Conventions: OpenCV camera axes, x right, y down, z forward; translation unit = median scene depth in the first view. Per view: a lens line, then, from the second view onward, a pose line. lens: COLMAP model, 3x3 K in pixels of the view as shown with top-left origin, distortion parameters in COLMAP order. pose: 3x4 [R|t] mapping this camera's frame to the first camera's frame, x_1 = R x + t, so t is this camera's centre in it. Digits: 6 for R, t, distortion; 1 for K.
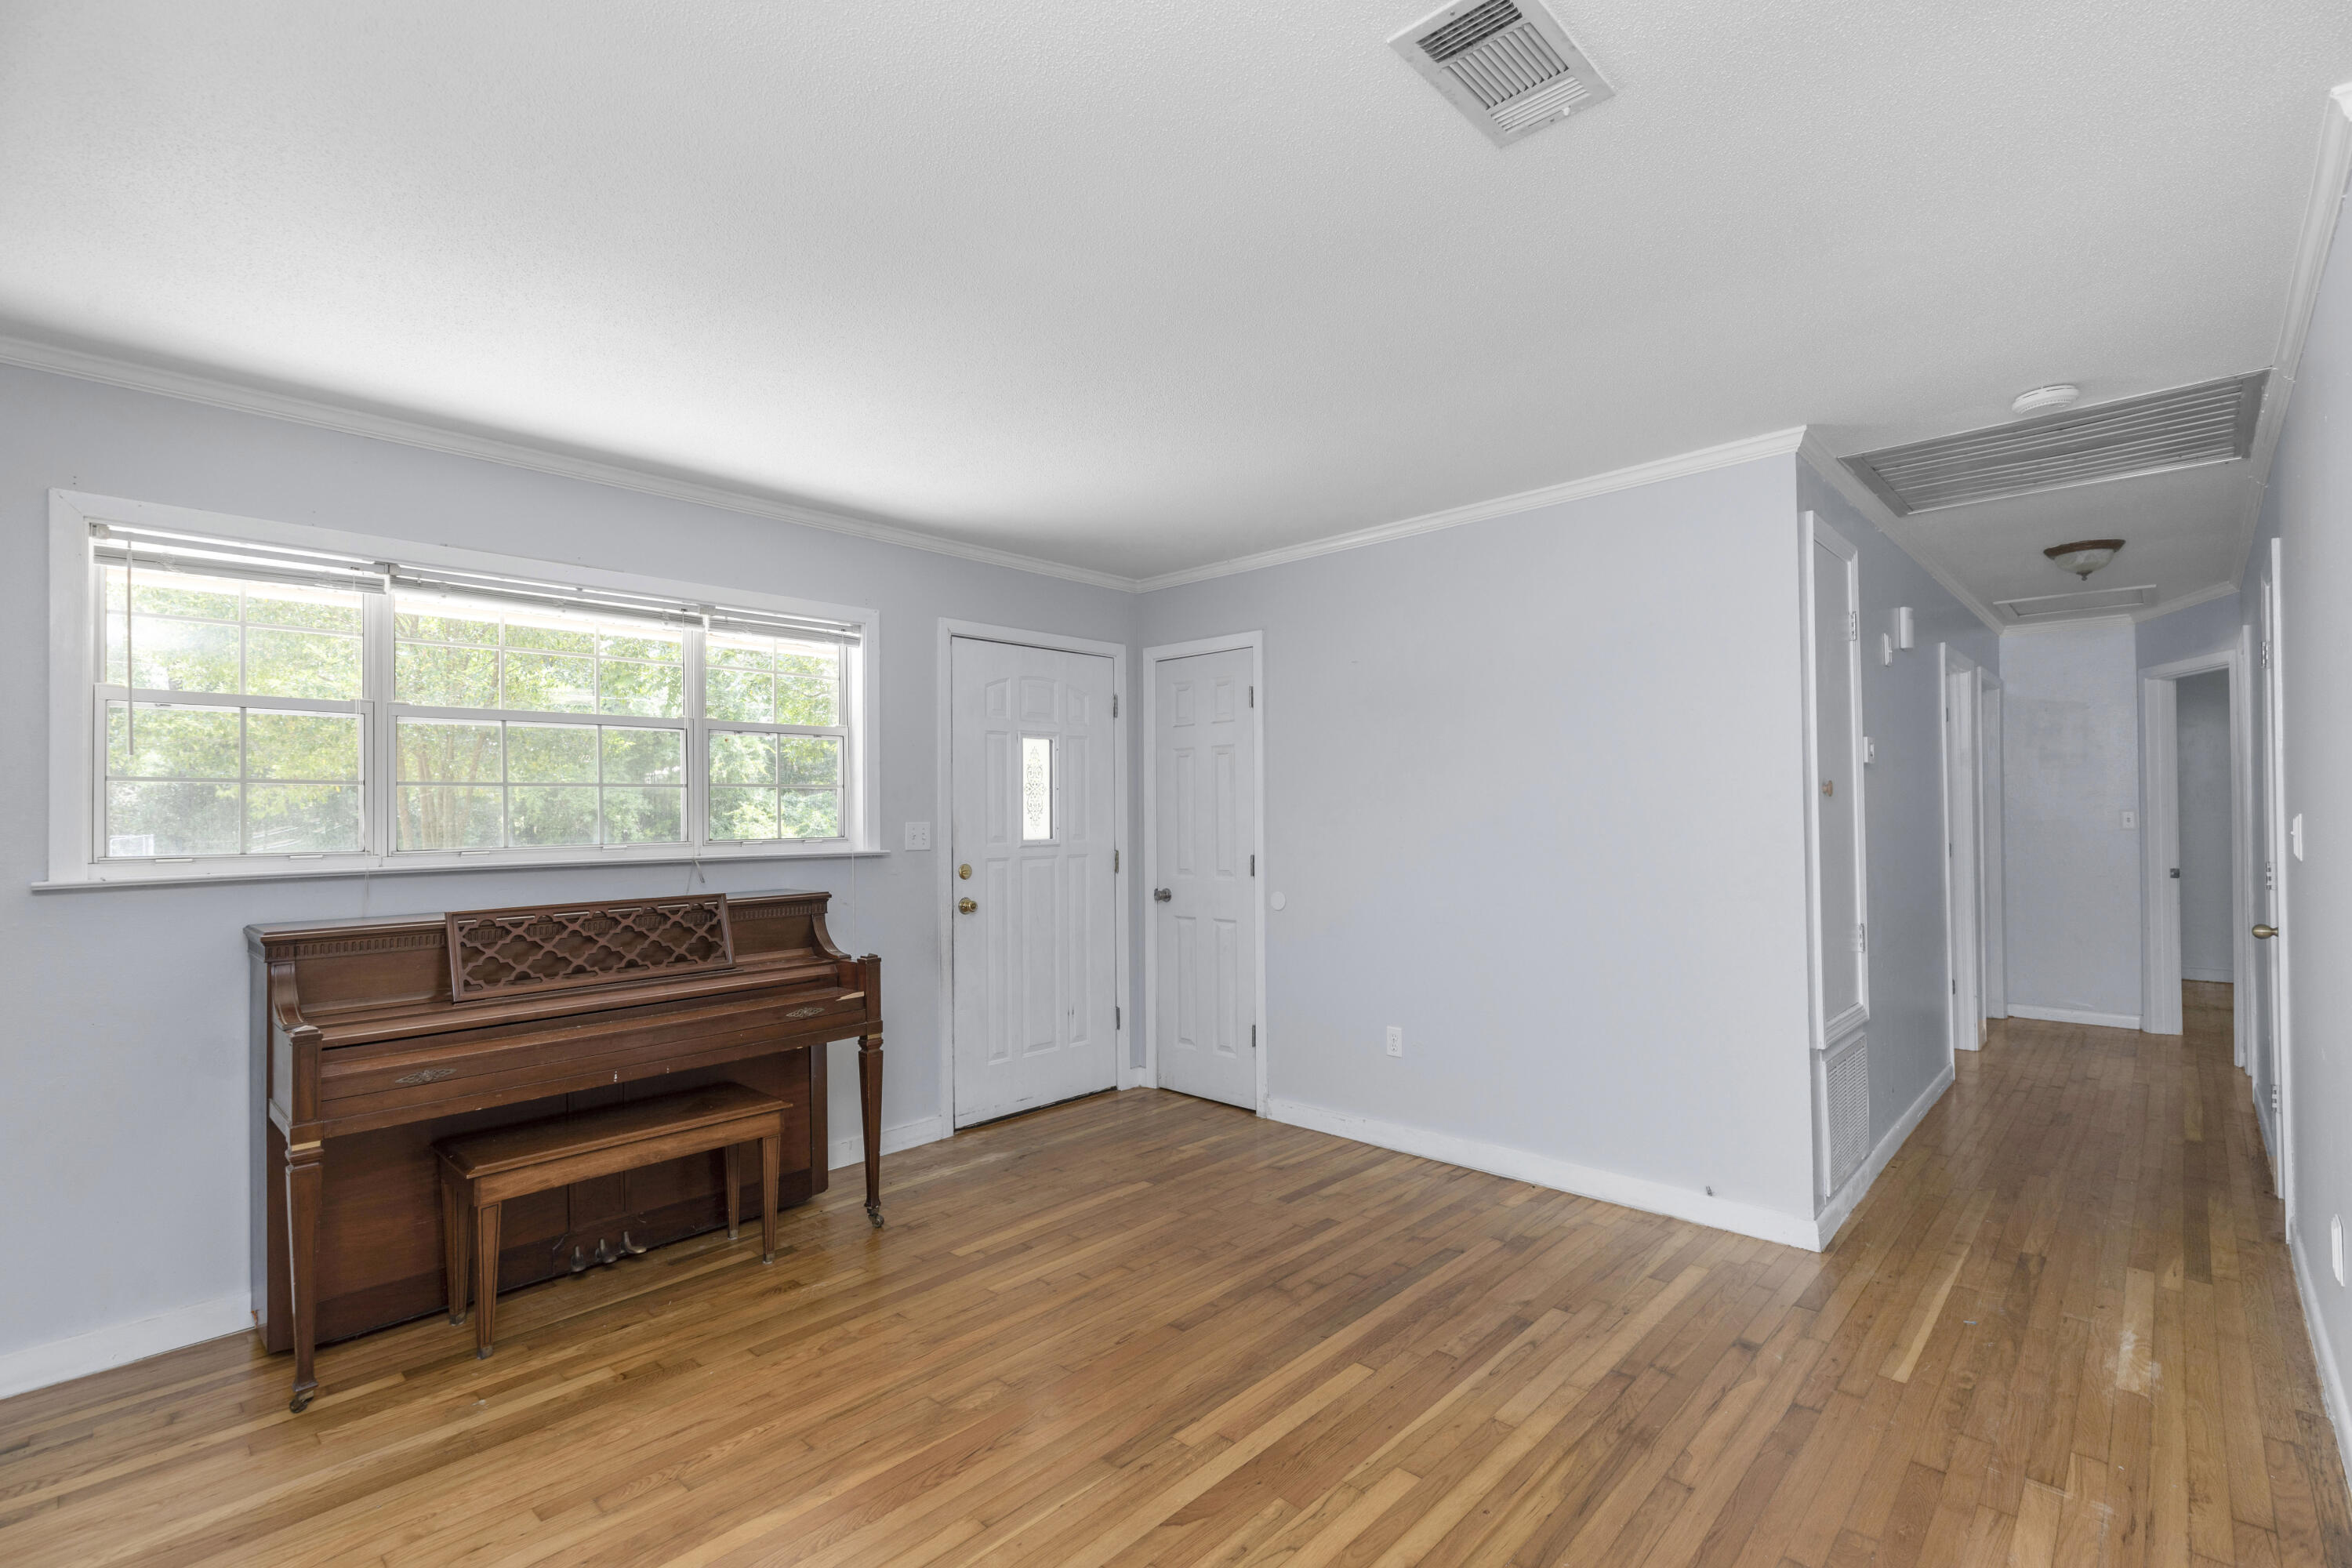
lens RADIAL K [[1060.8, 0, 1185.6], [0, 1060.8, 799.8], [0, 0, 1]] dist [0.003097, -0.000485]
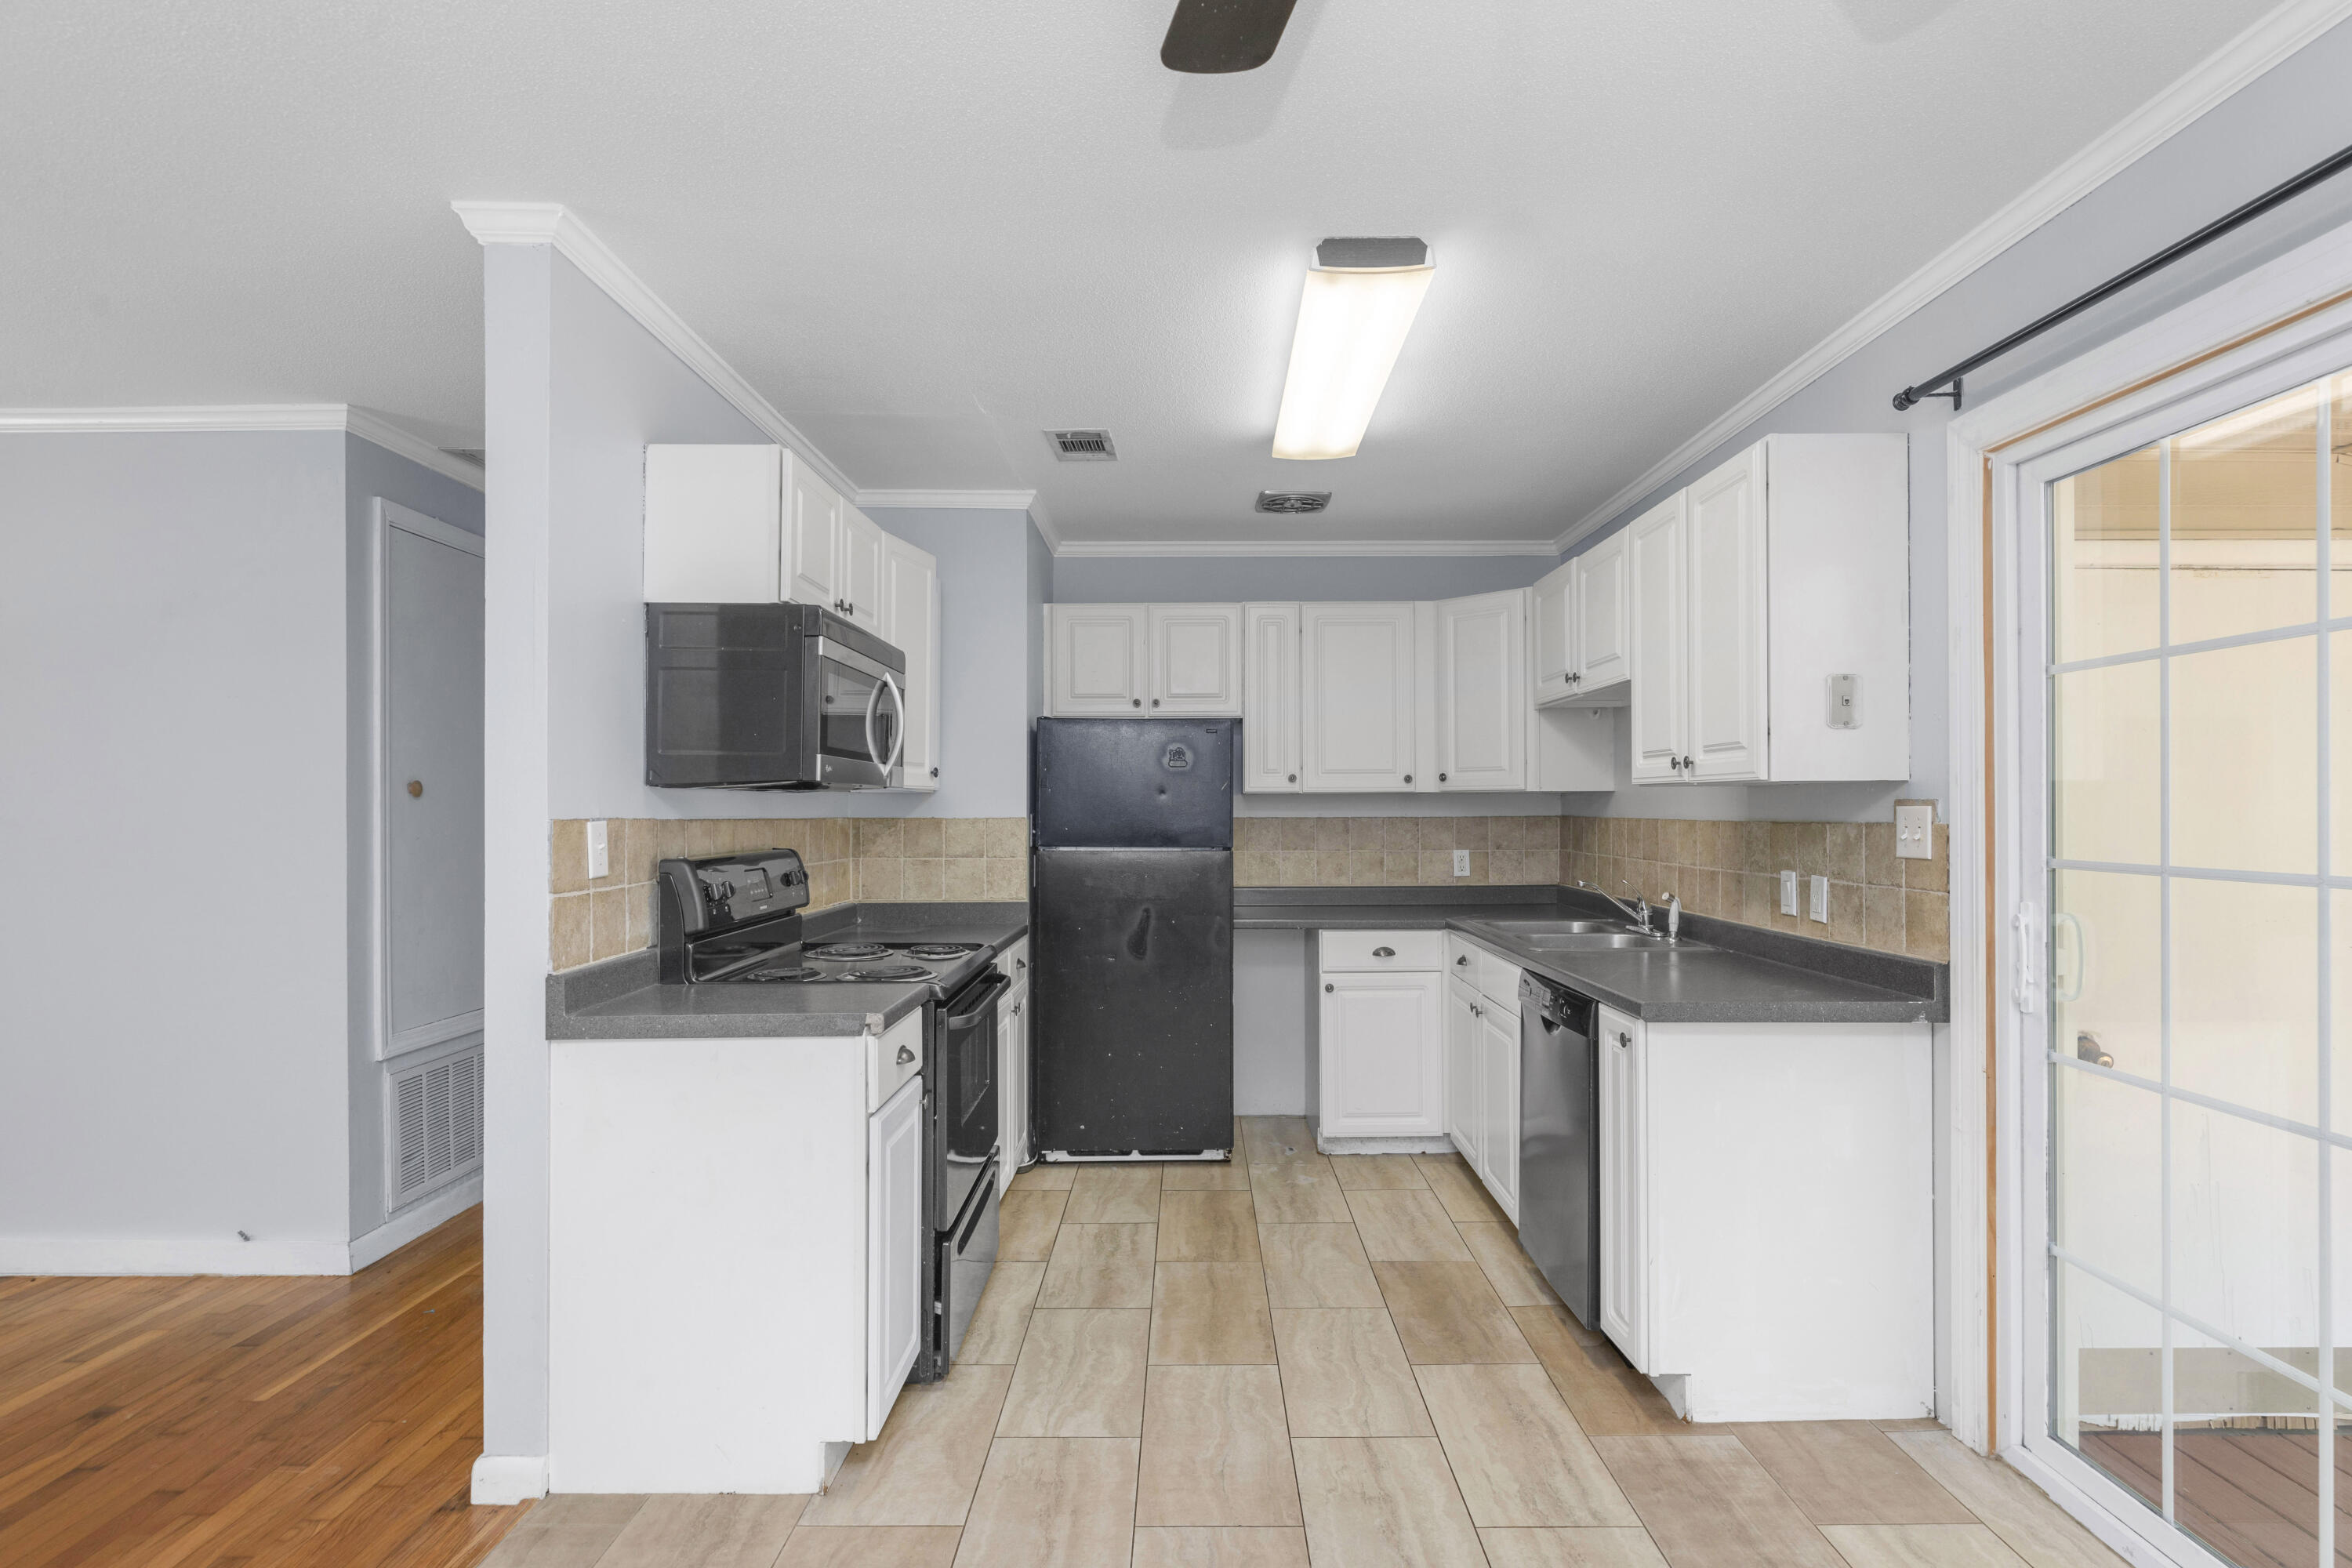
lens RADIAL K [[1148.4, 0, 1185.7], [0, 1148.4, 801.4], [0, 0, 1]] dist [-0.001762, -0.000287]
pose [[0.733015, 0.010773, 0.680127, 0.401228], [-0.013091, 0.999913, -0.001730, -0.005798], [-0.680086, -0.007636, 0.733092, -0.234306]]
